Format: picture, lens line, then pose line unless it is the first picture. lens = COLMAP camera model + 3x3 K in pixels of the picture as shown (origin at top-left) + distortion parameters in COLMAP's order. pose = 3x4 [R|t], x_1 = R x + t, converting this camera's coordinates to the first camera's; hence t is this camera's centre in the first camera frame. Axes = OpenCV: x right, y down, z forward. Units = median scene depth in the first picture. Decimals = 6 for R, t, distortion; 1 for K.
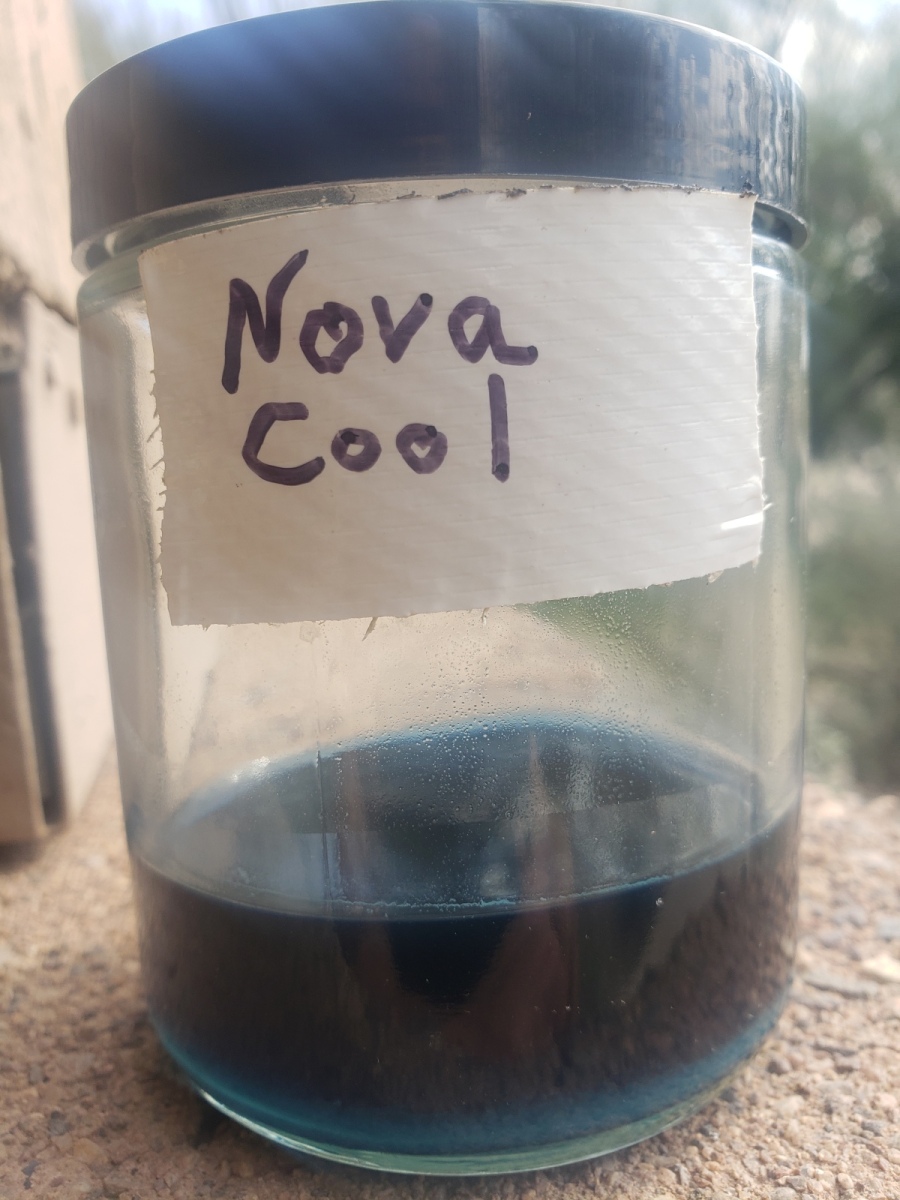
lens RADIAL K [[1047.1, 0, 464.2], [0, 1047.1, 596.3], [0, 0, 1]] dist [-0.014872, -0.008957]
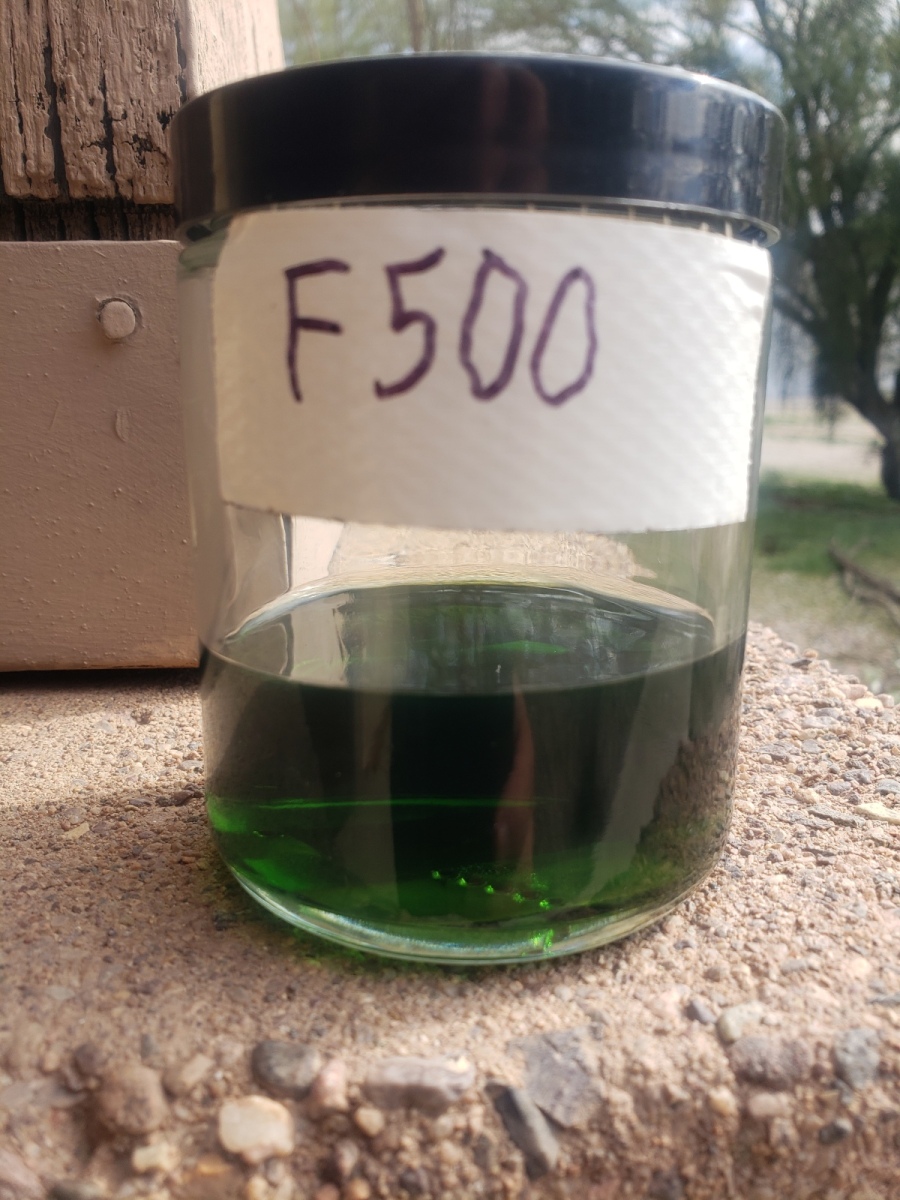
lens RADIAL K [[1026.3, 0, 449.6], [0, 1026.3, 598.9], [0, 0, 1]] dist [-0.098381, 0.149653]
pose [[0.988659, 0.079035, -0.127695, 0.020670], [-0.067526, 0.993460, 0.092076, 0.015961], [0.134137, -0.082410, 0.987530, -0.378064]]
